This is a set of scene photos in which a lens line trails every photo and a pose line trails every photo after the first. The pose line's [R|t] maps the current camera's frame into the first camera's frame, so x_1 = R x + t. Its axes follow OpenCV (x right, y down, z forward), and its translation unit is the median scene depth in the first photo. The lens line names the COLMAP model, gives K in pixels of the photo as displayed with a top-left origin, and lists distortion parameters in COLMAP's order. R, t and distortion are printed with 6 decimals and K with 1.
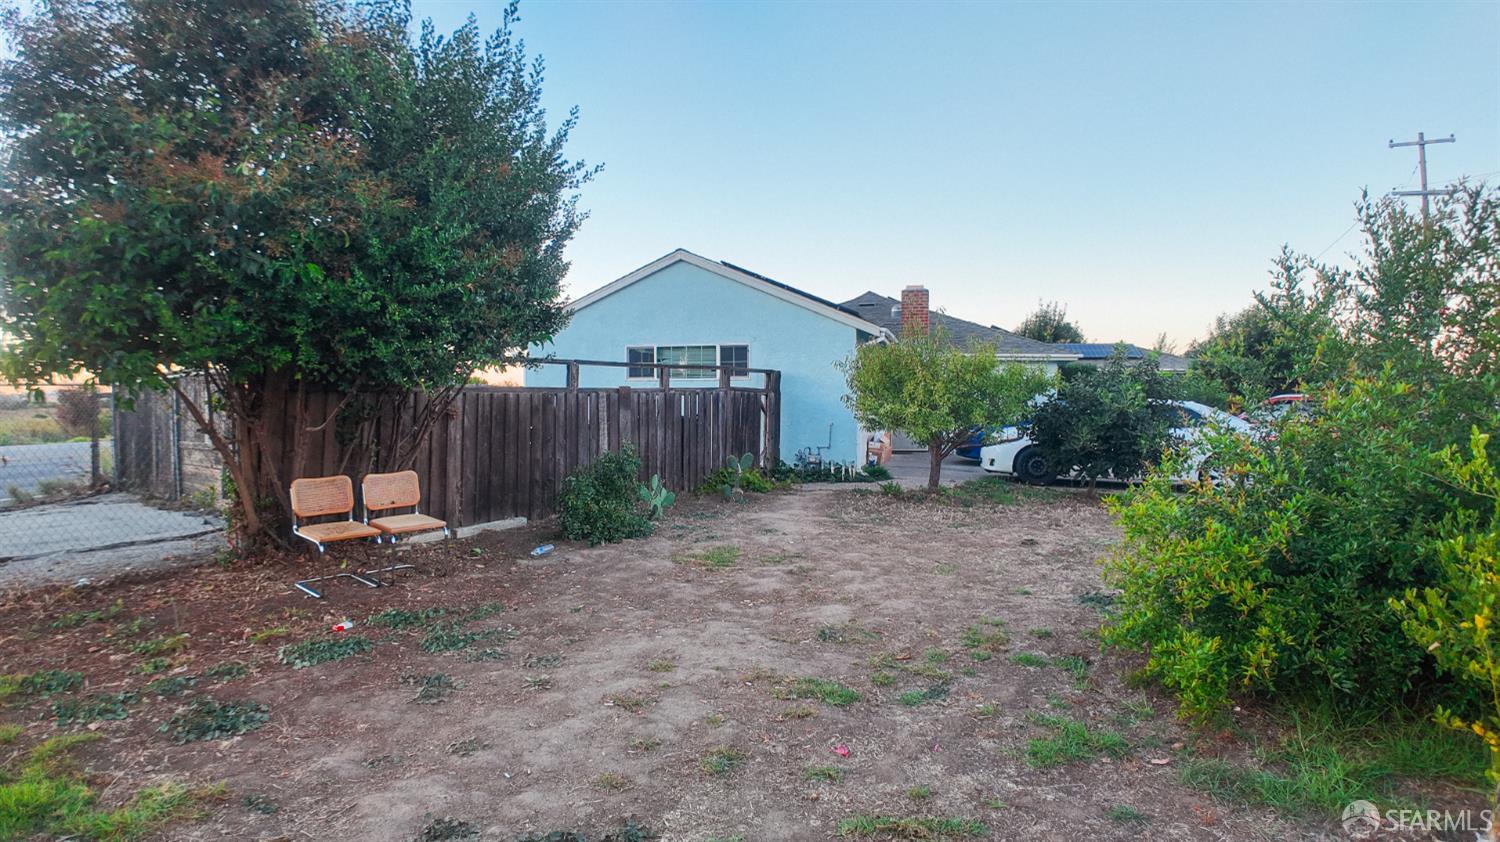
lens RADIAL K [[805.7, 0, 756.3], [0, 805.7, 420.2], [0, 0, 1]] dist [-0.076564, -0.039502]
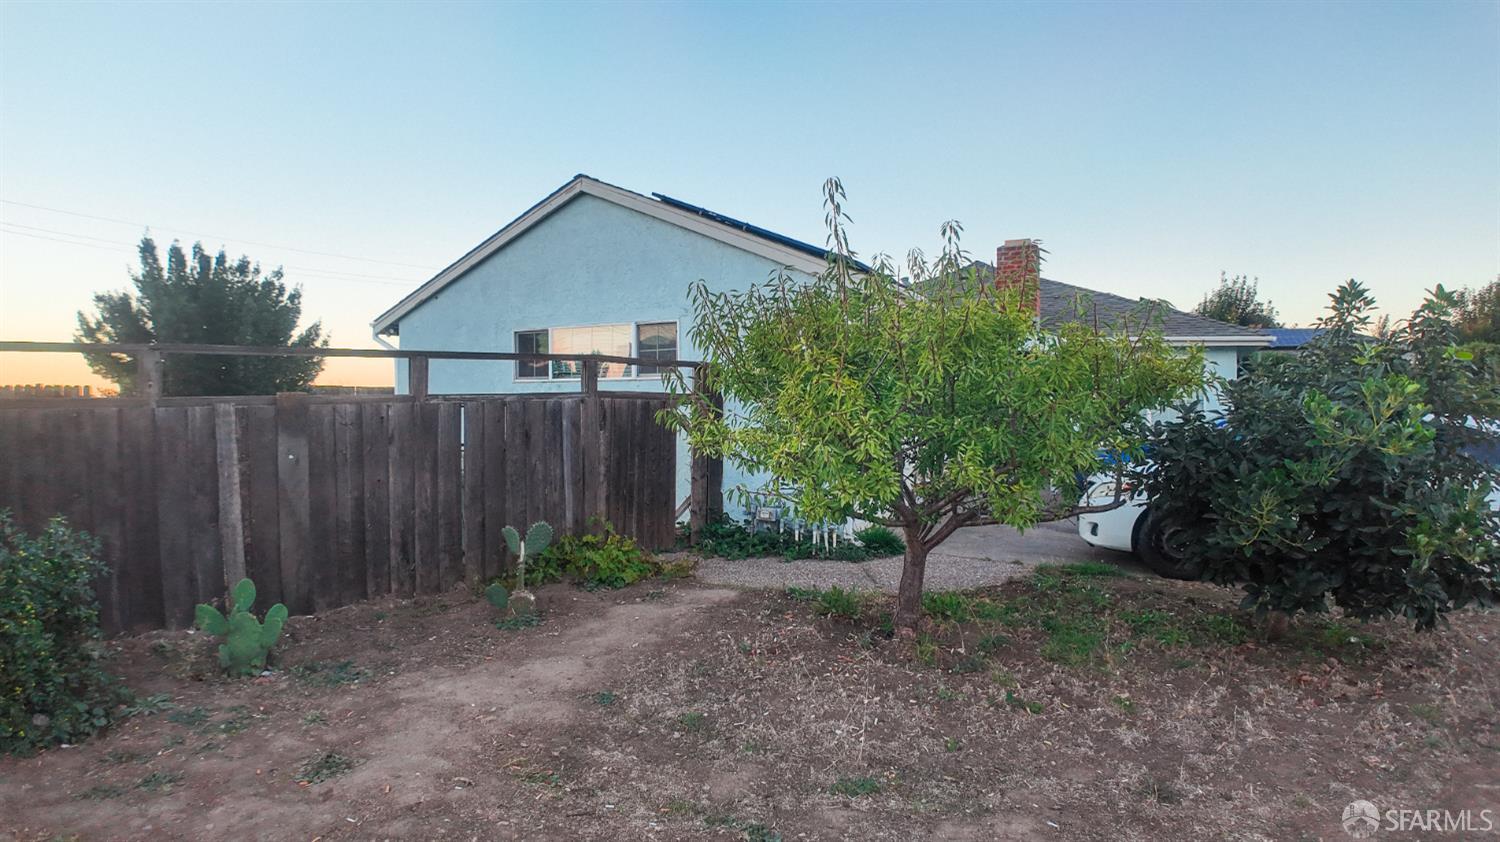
lens RADIAL K [[805.7, 0, 756.3], [0, 805.7, 420.2], [0, 0, 1]] dist [-0.076564, -0.039502]
pose [[0.977263, 0.001957, -0.212024, 0.180988], [-0.002572, 0.999993, -0.002624, -0.017641], [0.212017, 0.003110, 0.977261, 0.419444]]
